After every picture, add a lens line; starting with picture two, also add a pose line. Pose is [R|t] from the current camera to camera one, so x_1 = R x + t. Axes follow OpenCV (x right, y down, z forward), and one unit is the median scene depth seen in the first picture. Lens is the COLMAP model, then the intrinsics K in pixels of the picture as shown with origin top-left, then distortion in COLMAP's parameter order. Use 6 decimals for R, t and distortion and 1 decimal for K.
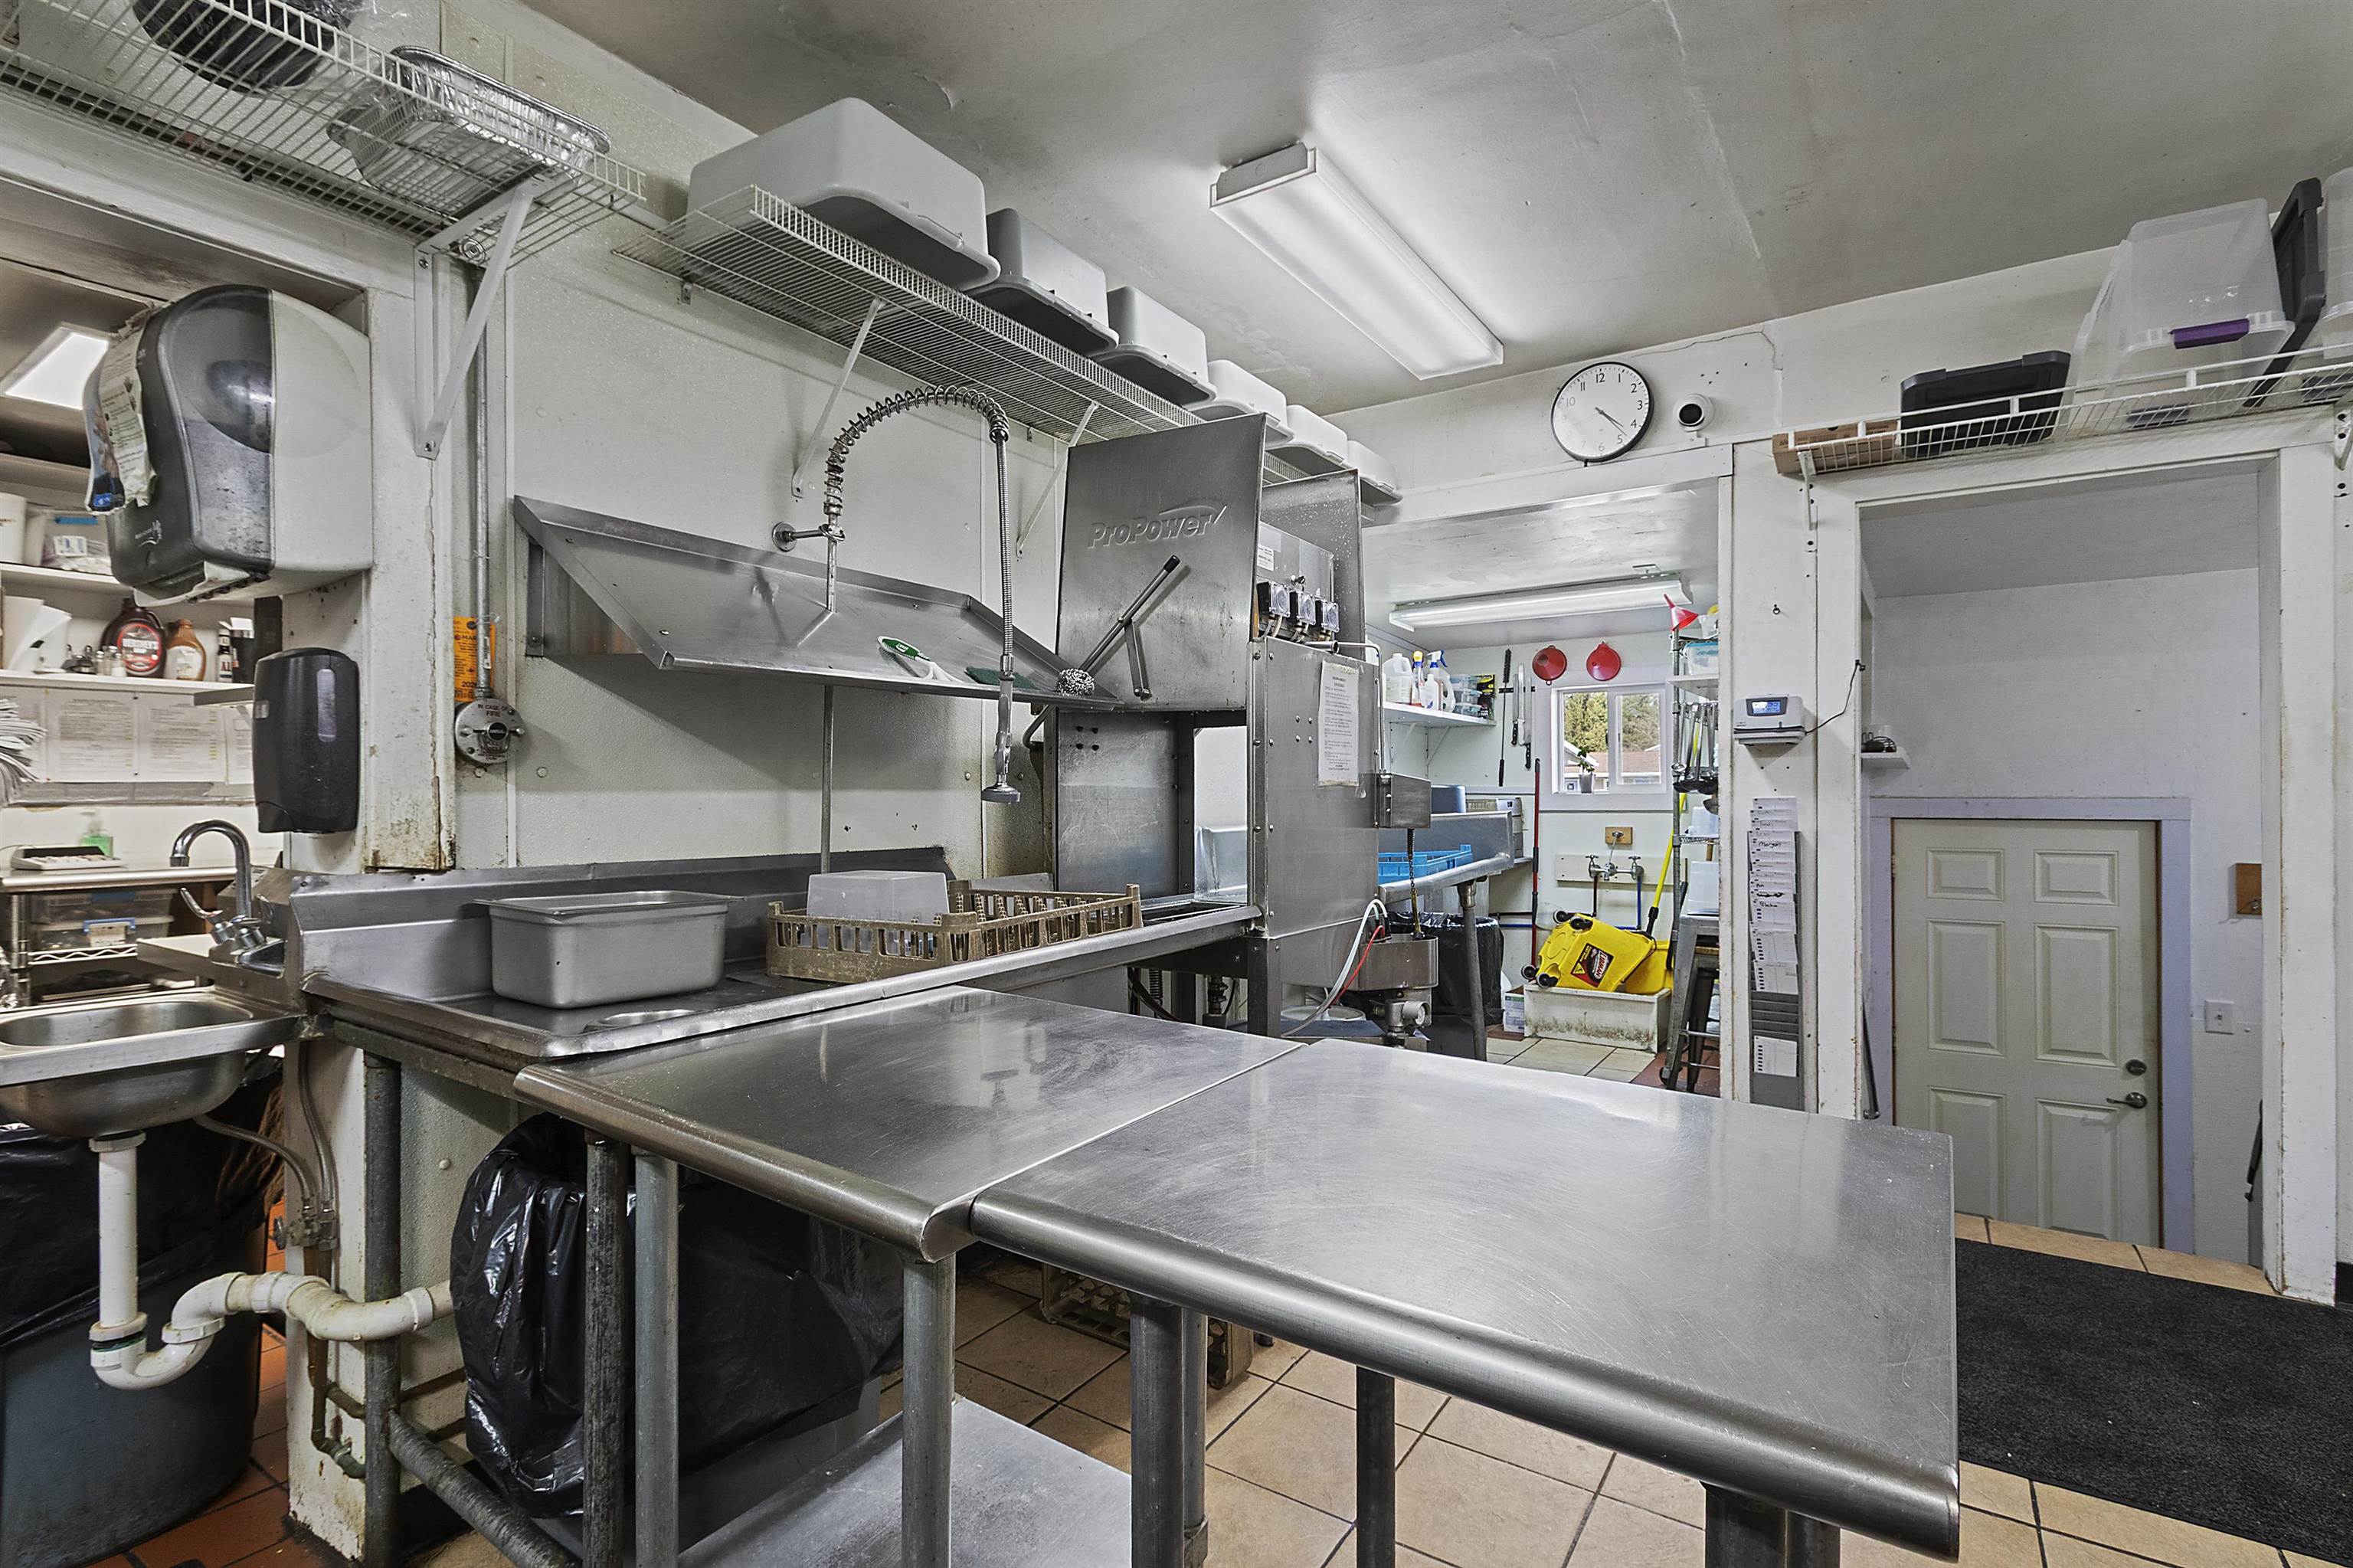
lens RADIAL K [[1081.1, 0, 1175.0], [0, 1081.1, 781.5], [0, 0, 1]] dist [0.000643, -0.001985]
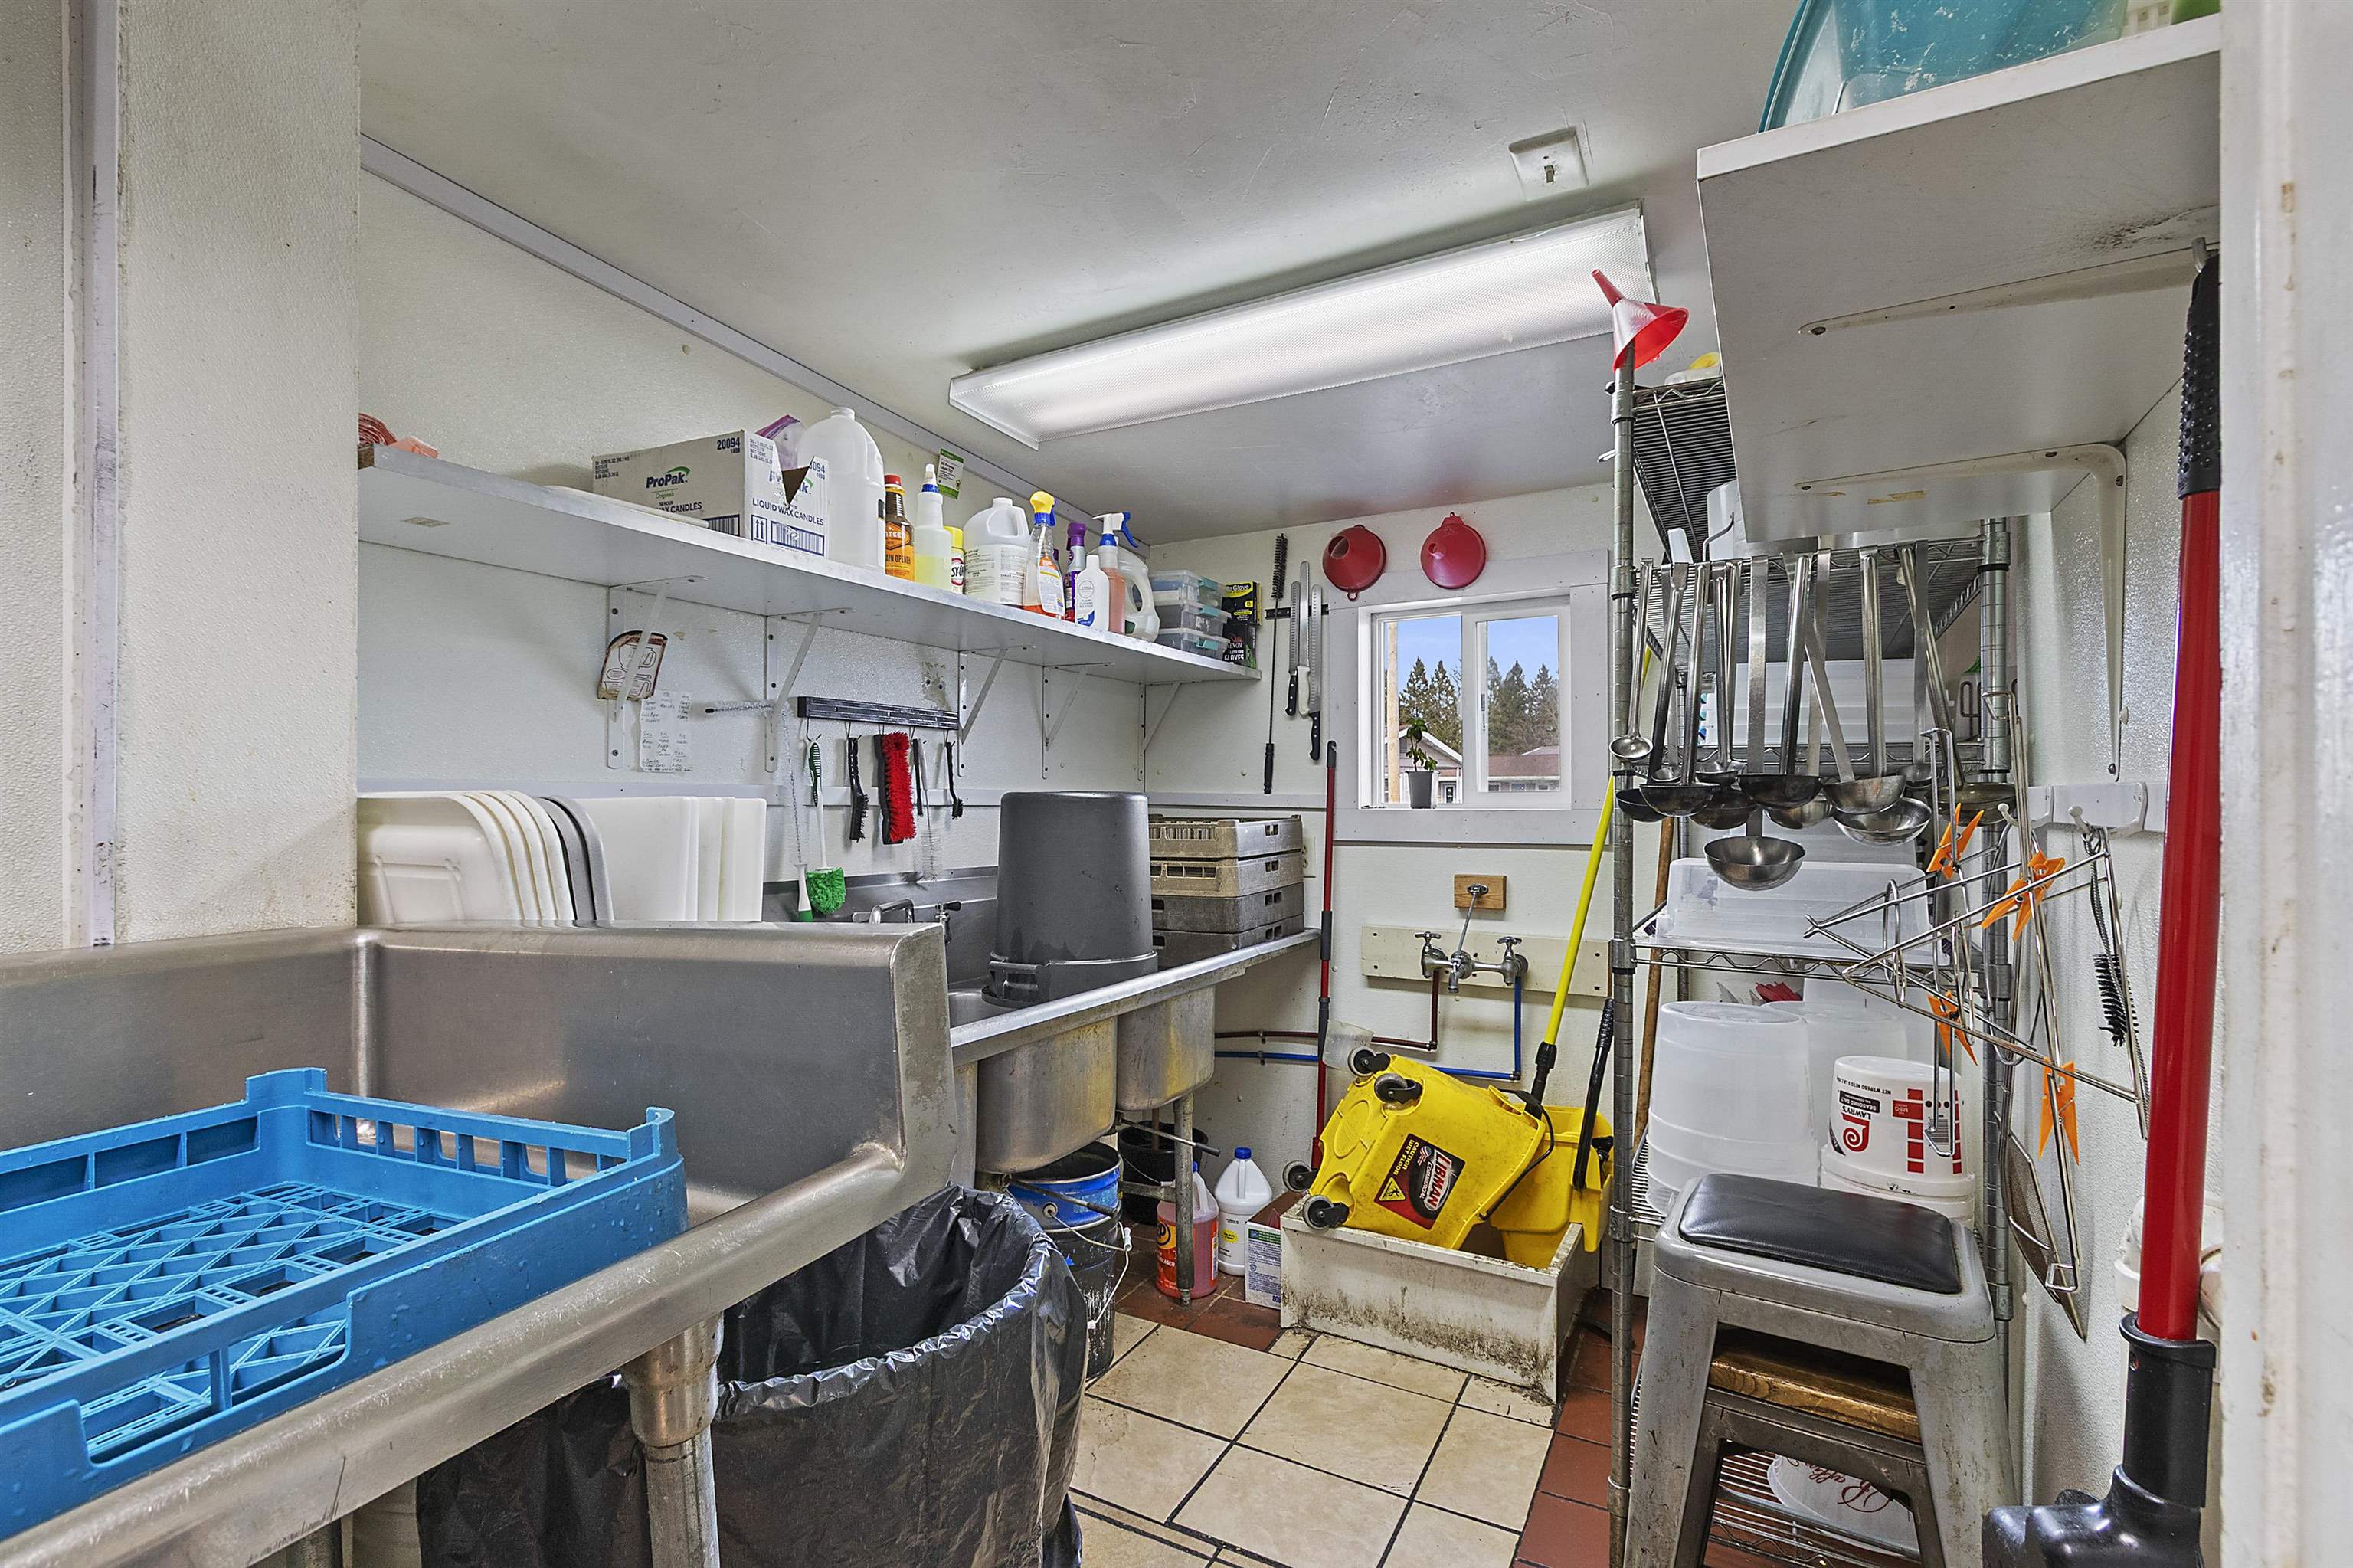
lens RADIAL K [[1081.1, 0, 1173.8], [0, 1081.1, 789.0], [0, 0, 1]] dist [0.000643, -0.001985]
pose [[0.995020, 0.003264, 0.099624, 0.219051], [-0.003927, 0.999971, 0.006455, -0.001100], [-0.099600, -0.006814, 0.995004, 0.514873]]
